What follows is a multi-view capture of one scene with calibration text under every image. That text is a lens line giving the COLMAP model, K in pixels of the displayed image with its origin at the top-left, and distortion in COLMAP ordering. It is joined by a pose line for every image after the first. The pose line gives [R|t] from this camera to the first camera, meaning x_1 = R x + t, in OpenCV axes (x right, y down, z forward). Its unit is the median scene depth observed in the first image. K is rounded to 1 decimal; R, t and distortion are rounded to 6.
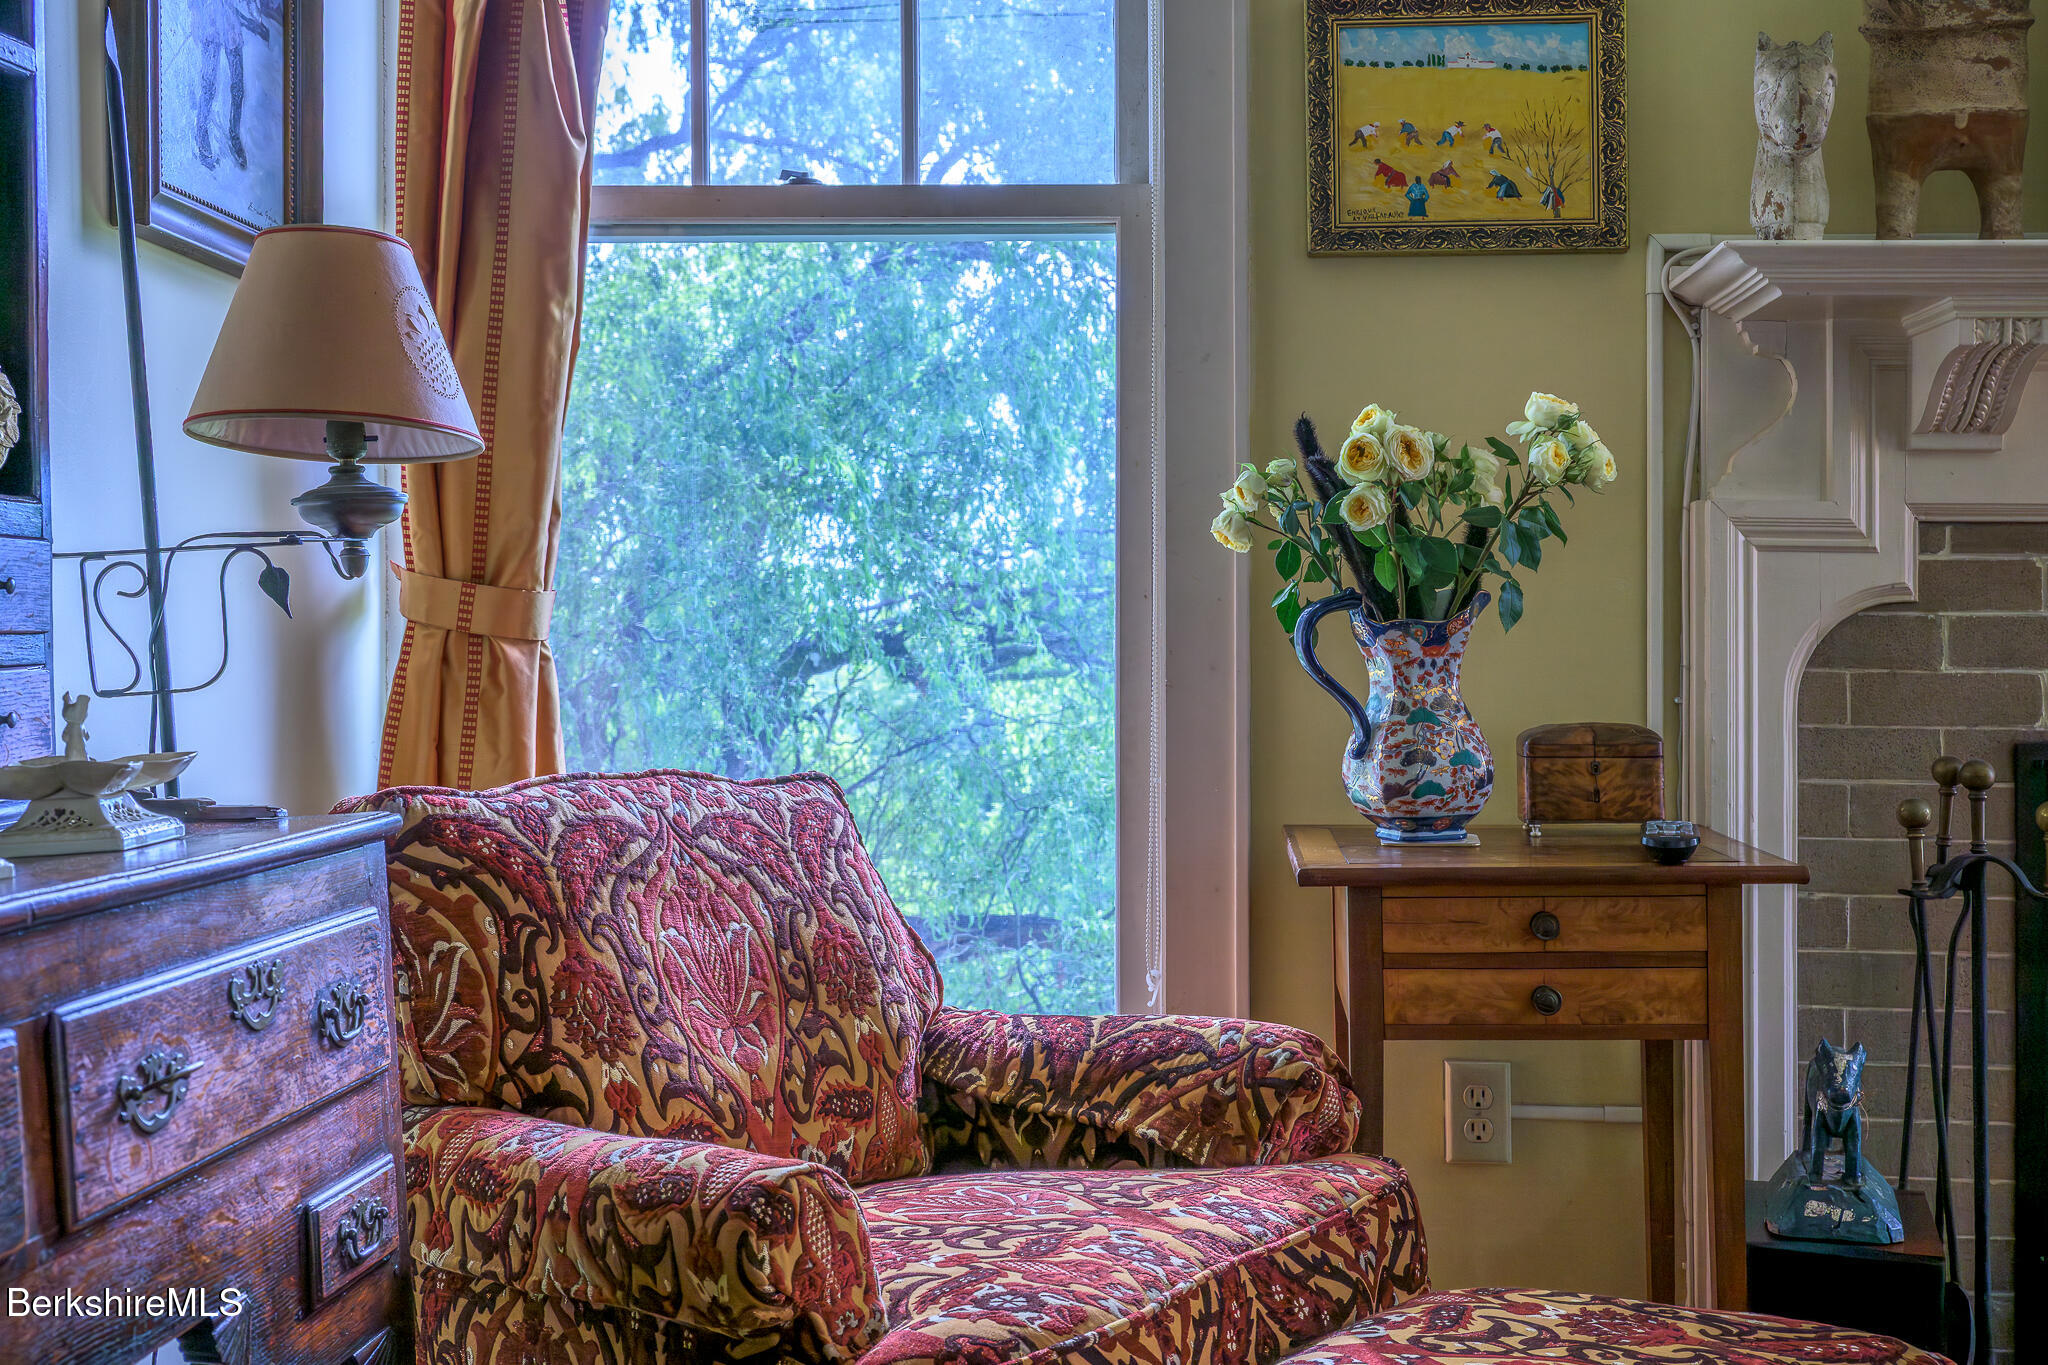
lens RADIAL K [[2285.9, 0, 1006.4], [0, 2285.9, 663.5], [0, 0, 1]] dist [0.007193, 0.000000]
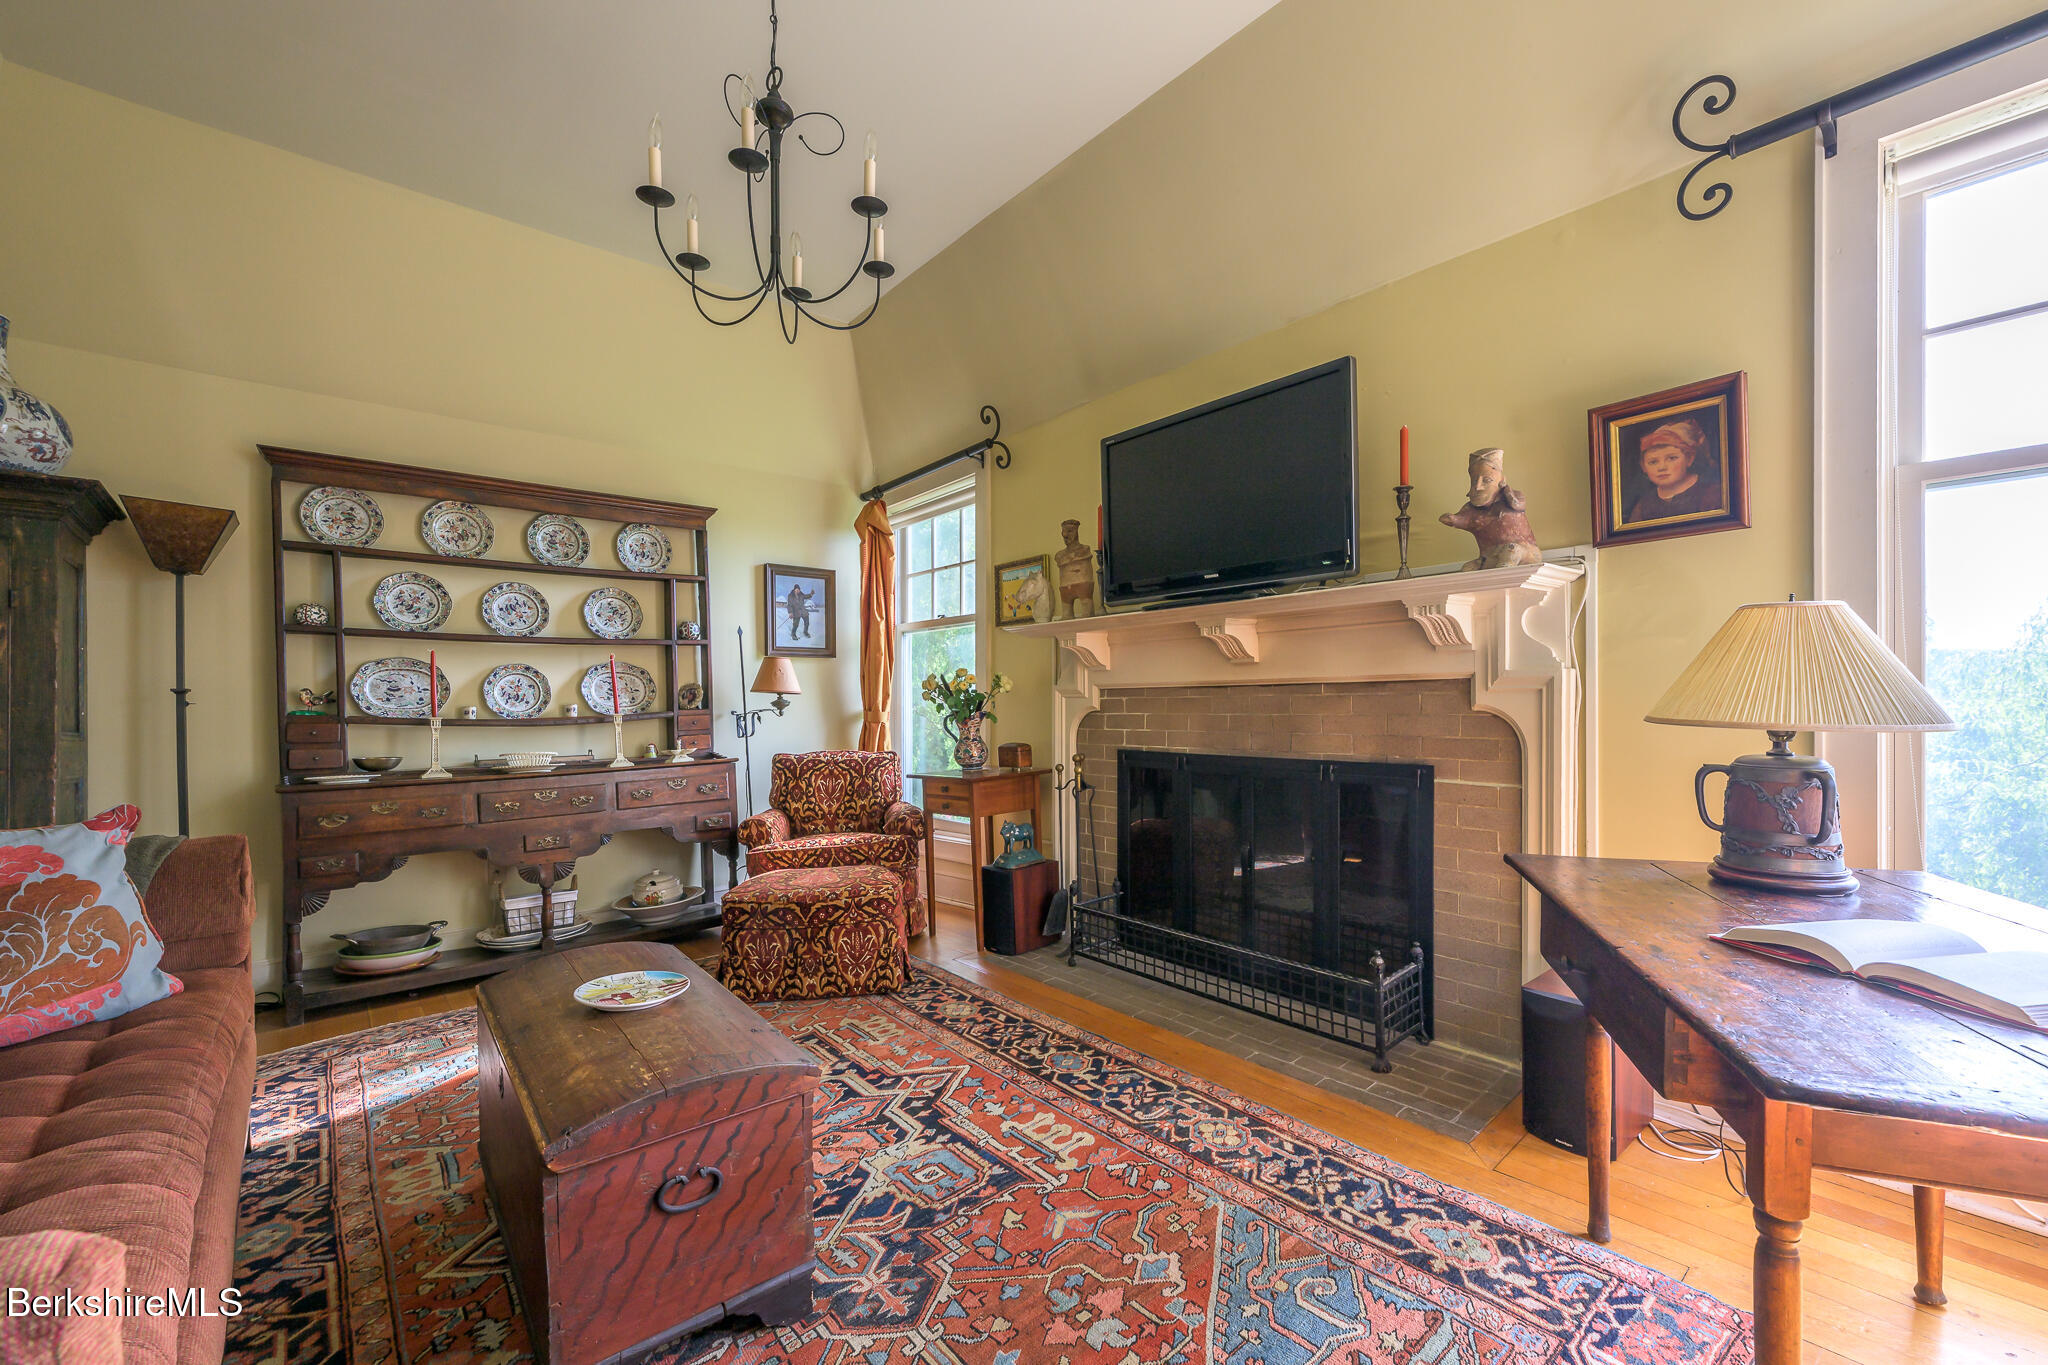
lens RADIAL K [[794.7, 0, 1005.7], [0, 794.7, 690.5], [0, 0, 1]] dist [-0.003146, 0.000707]
pose [[0.717045, -0.031293, -0.696324, 1.293818], [0.021790, 0.999510, -0.022480, -0.036803], [0.696686, 0.000946, 0.717376, -0.025393]]
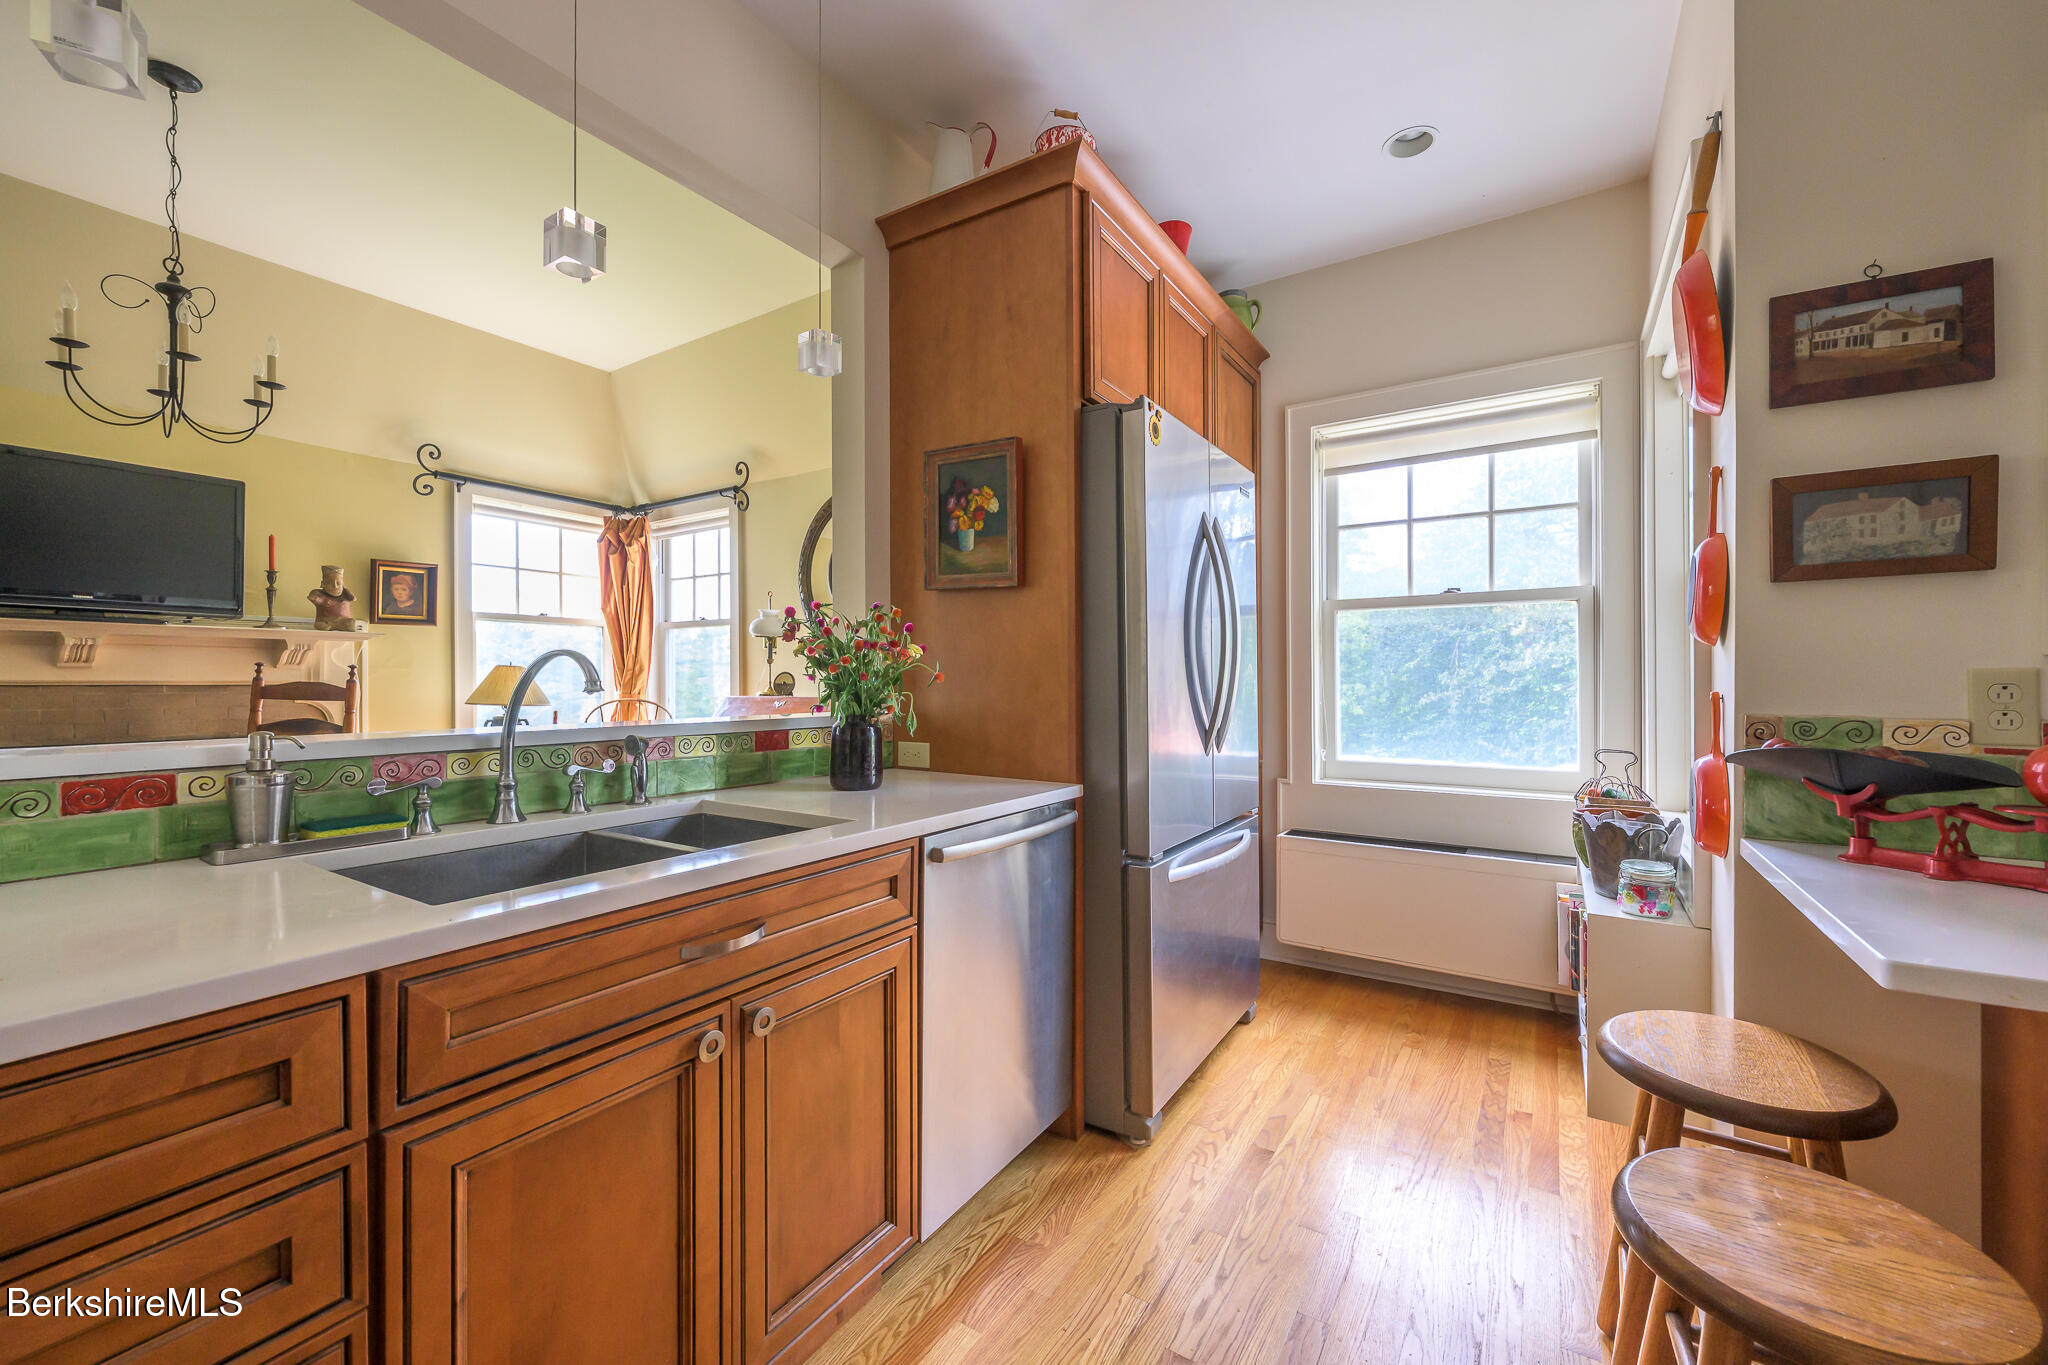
lens RADIAL K [[820.5, 0, 1016.1], [0, 820.5, 672.4], [0, 0, 1]] dist [0.002050, -0.000045]
pose [[0.461890, -0.000851, 0.886937, 0.217503], [0.000402, 1.000000, 0.000749, -0.087995], [-0.886937, 0.000011, 0.461890, -1.089505]]
